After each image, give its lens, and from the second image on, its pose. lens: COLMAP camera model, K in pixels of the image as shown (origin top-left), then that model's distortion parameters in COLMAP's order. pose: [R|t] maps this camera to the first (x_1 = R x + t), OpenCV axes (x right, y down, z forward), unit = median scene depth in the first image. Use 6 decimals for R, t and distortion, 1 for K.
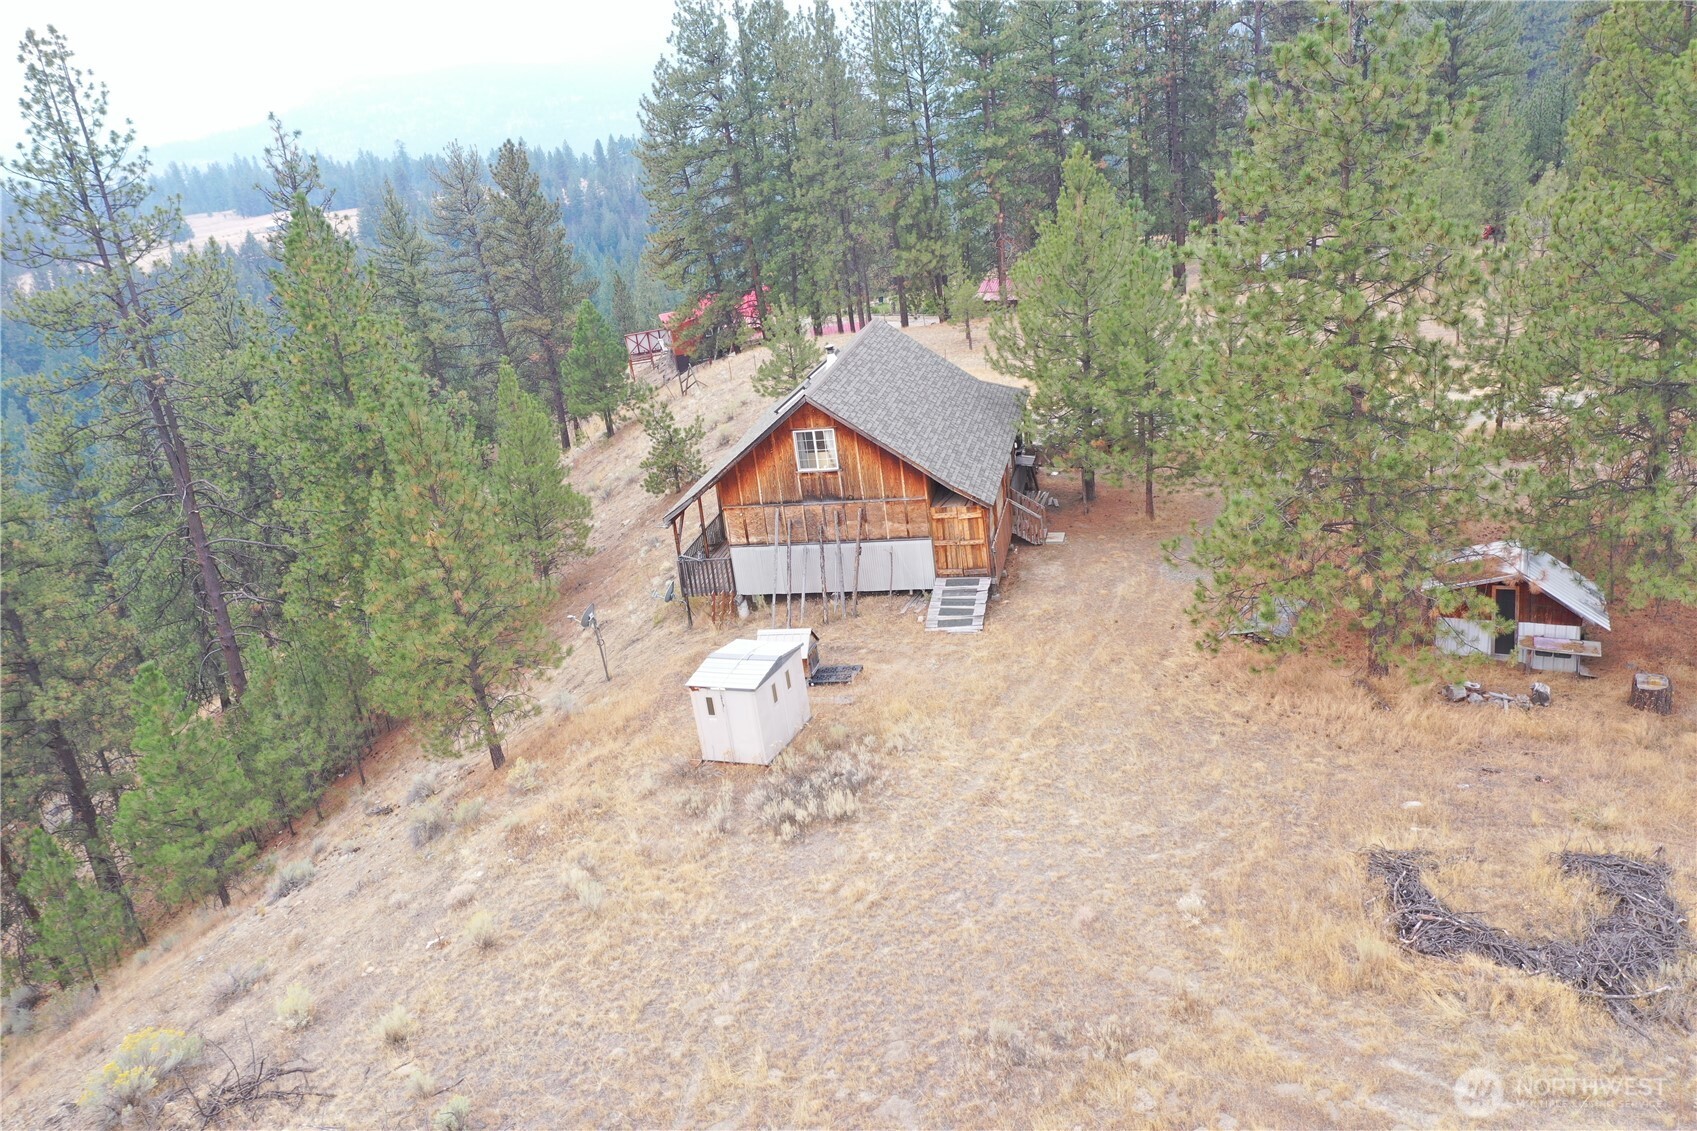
lens RADIAL K [[1359.4, 0, 851.3], [0, 1359.4, 540.7], [0, 0, 1]] dist [0.011588, 0.006796]
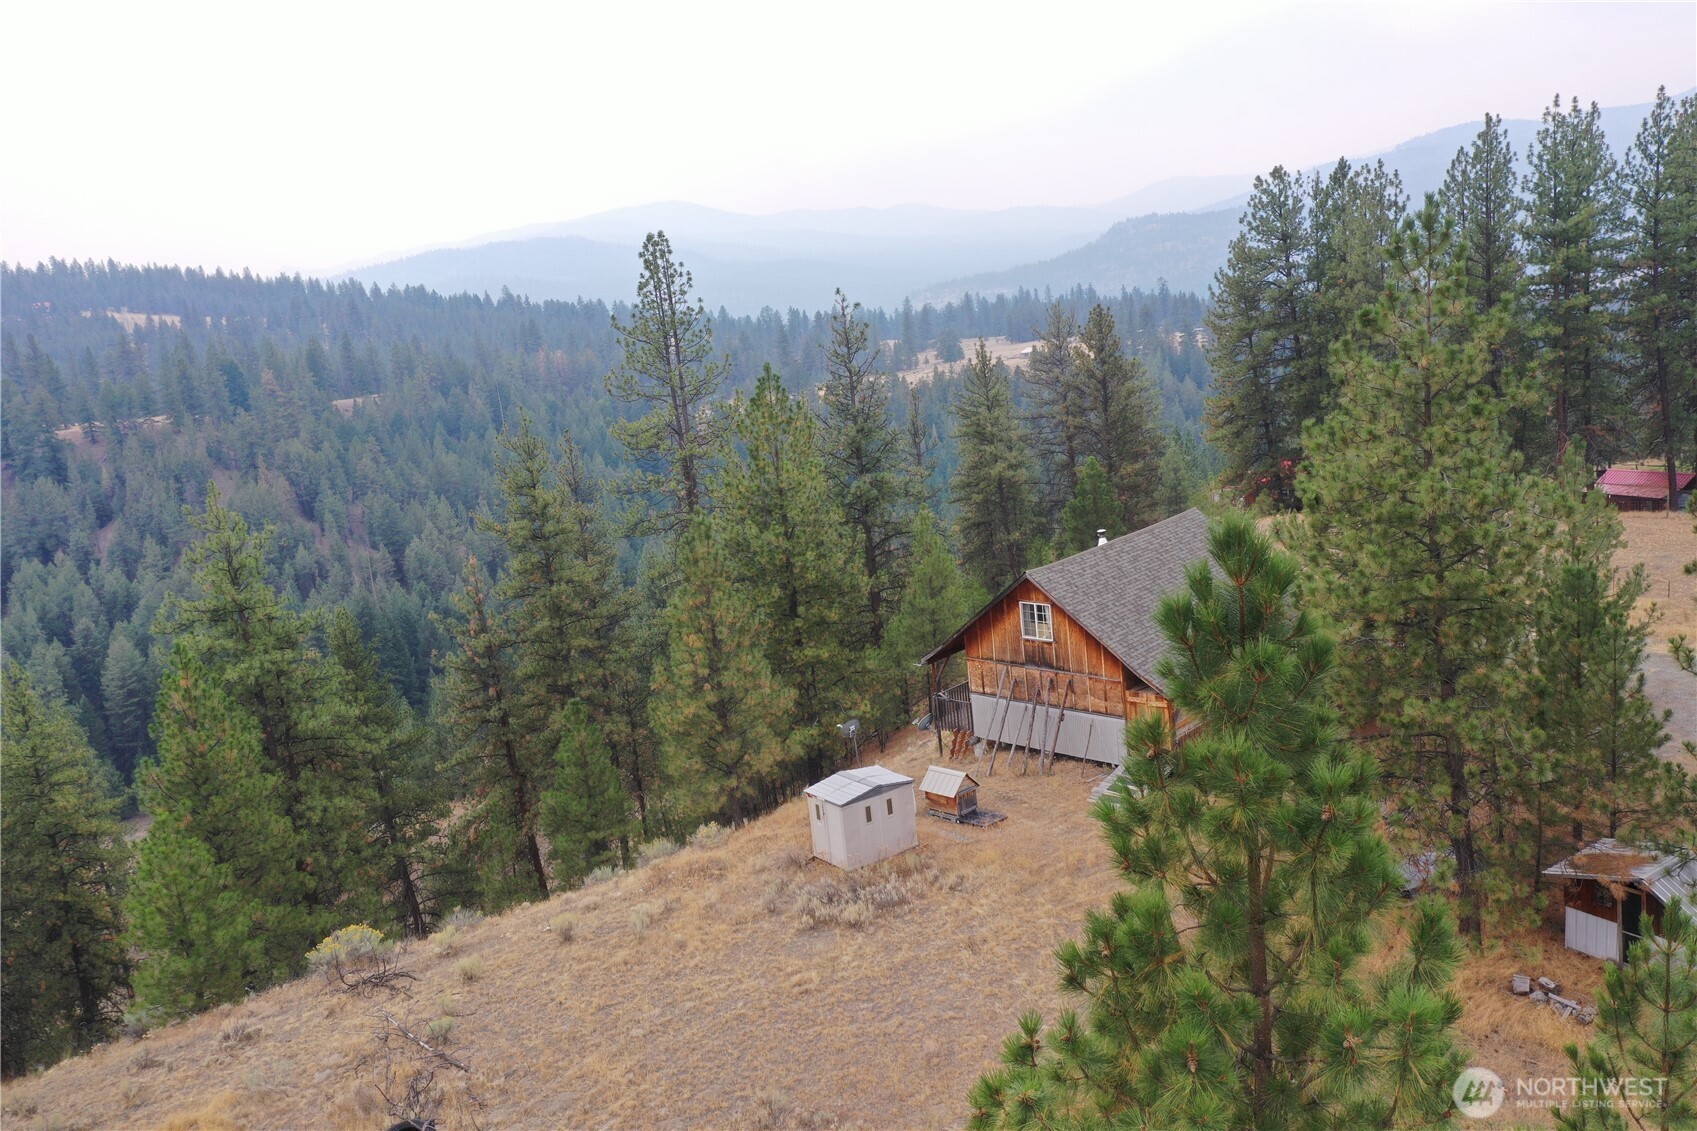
lens RADIAL K [[1338.9, 0, 844.9], [0, 1338.9, 560.4], [0, 0, 1]] dist [0.009738, 0.005625]
pose [[0.852467, 0.134884, -0.505080, 0.387706], [-0.173608, 0.984354, -0.030136, -0.054498], [0.493113, 0.113376, 0.862546, -0.044895]]
